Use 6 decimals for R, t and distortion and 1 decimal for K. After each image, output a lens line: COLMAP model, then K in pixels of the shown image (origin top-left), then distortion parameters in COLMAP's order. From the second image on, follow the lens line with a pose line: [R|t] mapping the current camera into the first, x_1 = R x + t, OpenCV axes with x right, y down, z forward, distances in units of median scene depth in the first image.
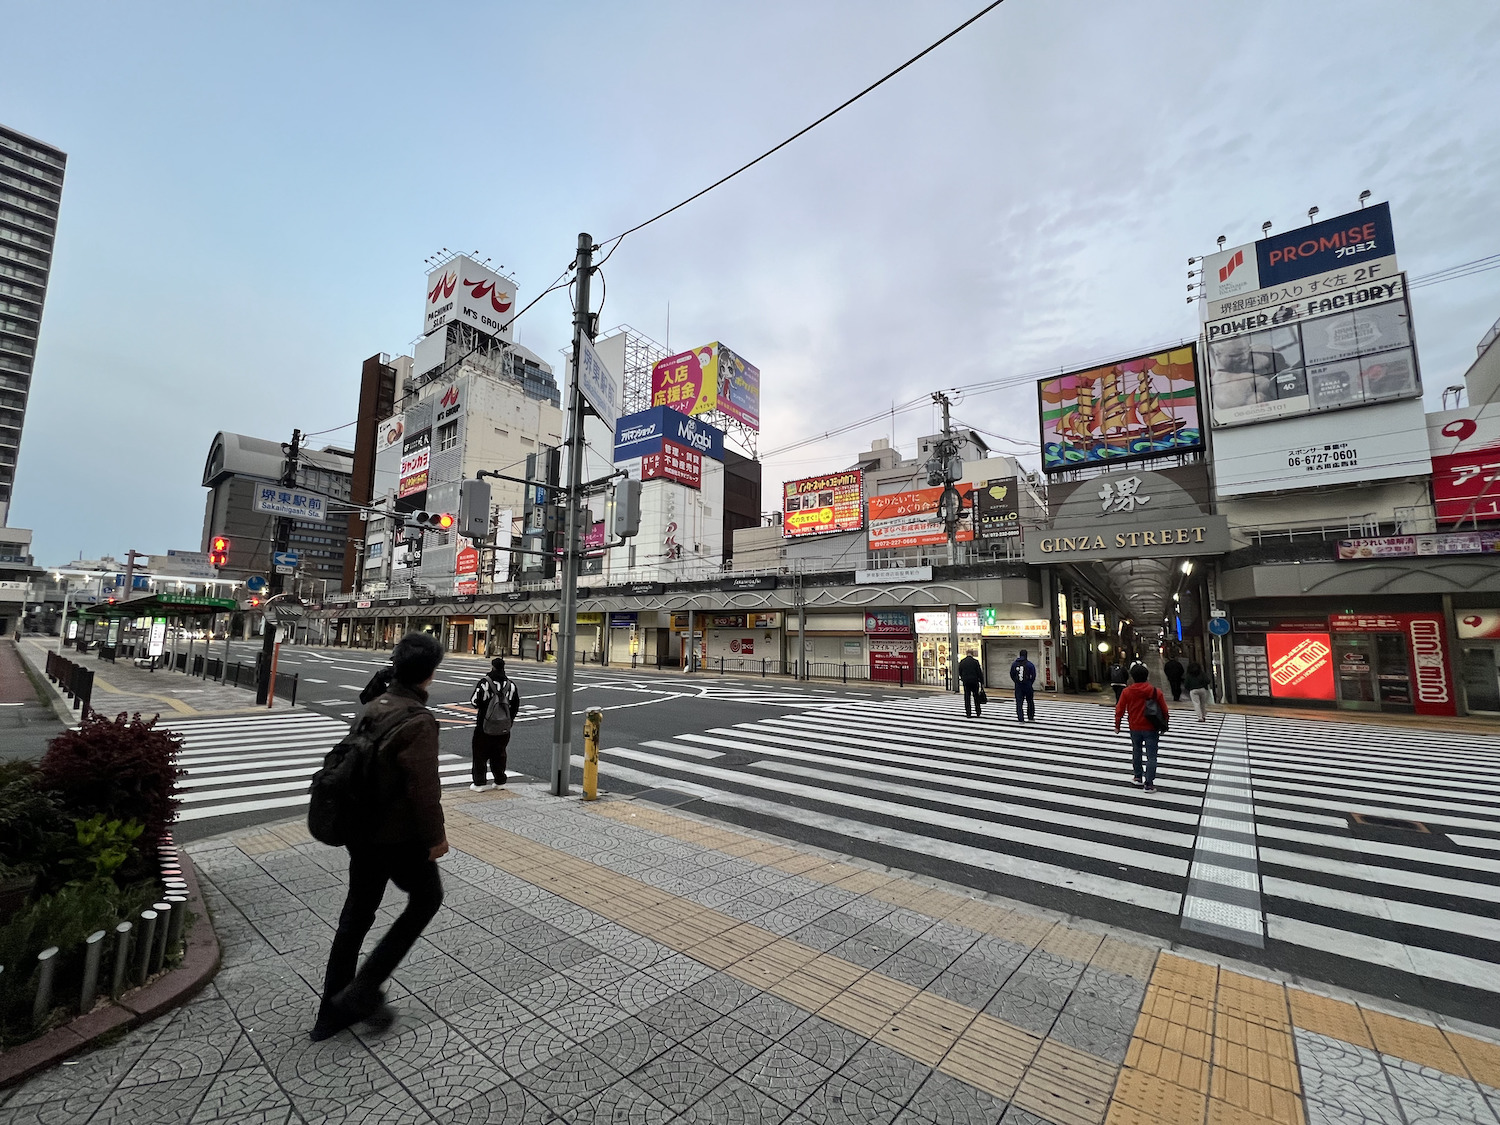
lens RADIAL K [[602.8, 0, 747.1], [0, 602.8, 566.8], [0, 0, 1]] dist [-0.002123, -0.000375]
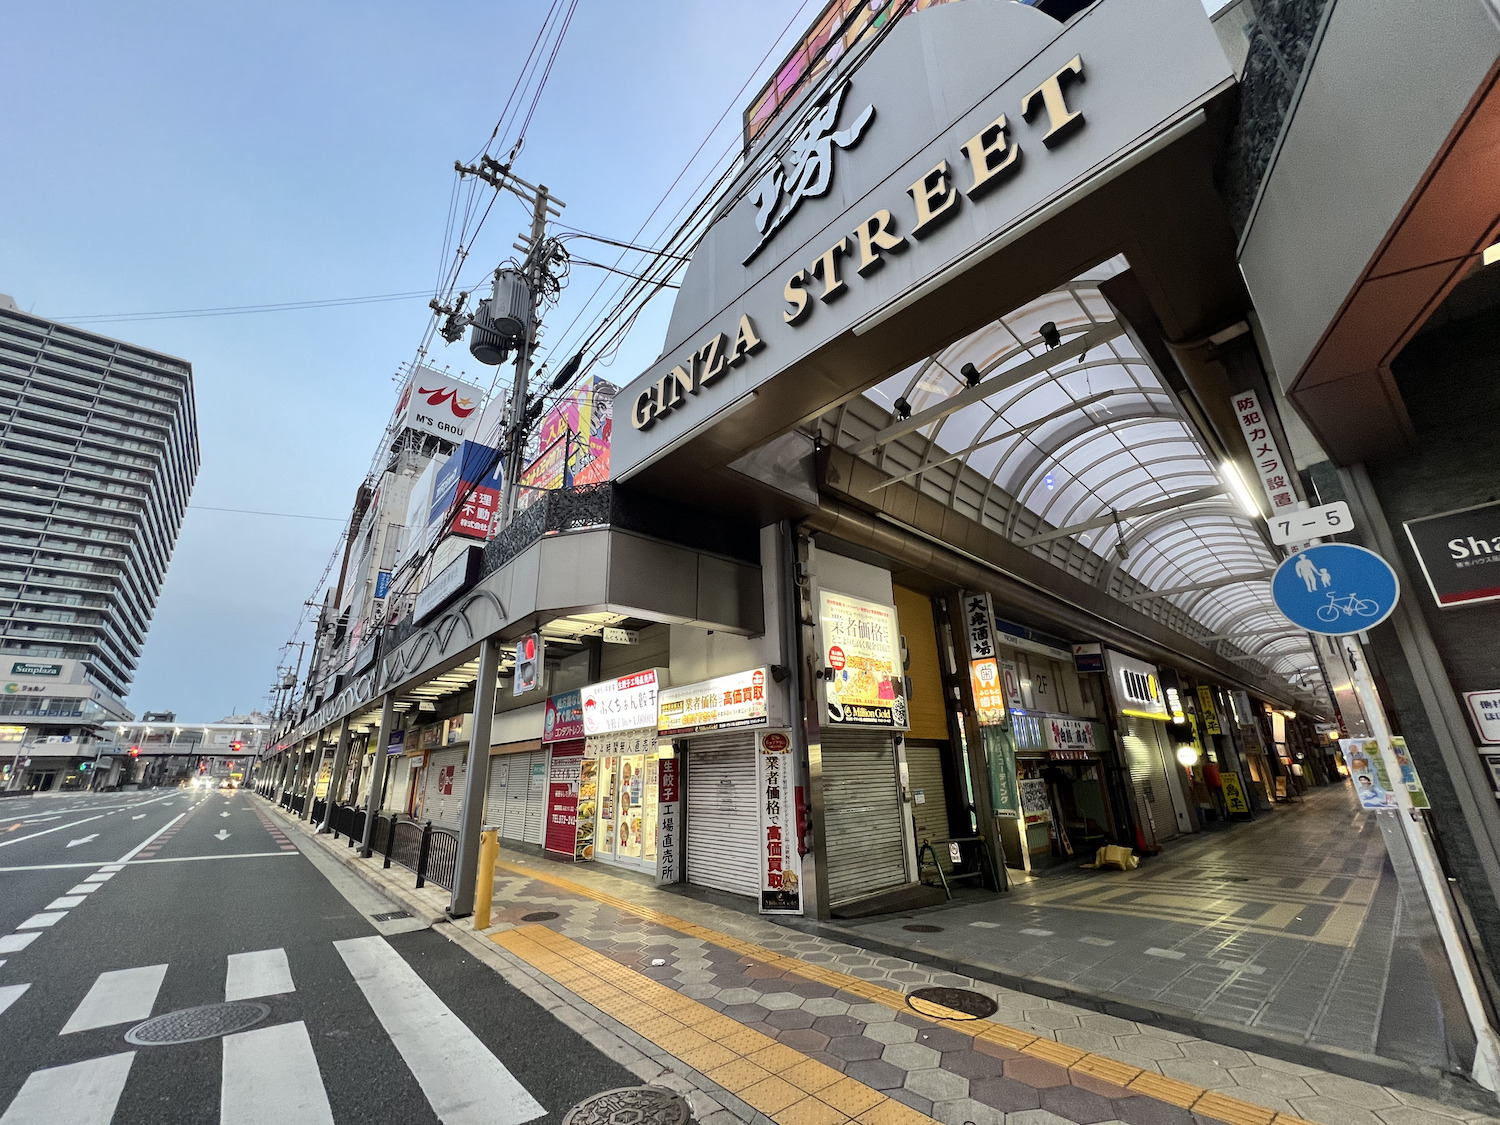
lens RADIAL K [[602.8, 0, 747.1], [0, 602.8, 567.8], [0, 0, 1]] dist [-0.002123, -0.000375]
pose [[0.976517, -0.100737, -0.190436, 0.212993], [0.059913, 0.976059, -0.209093, 0.039478], [0.206940, 0.192774, 0.959174, 0.259578]]
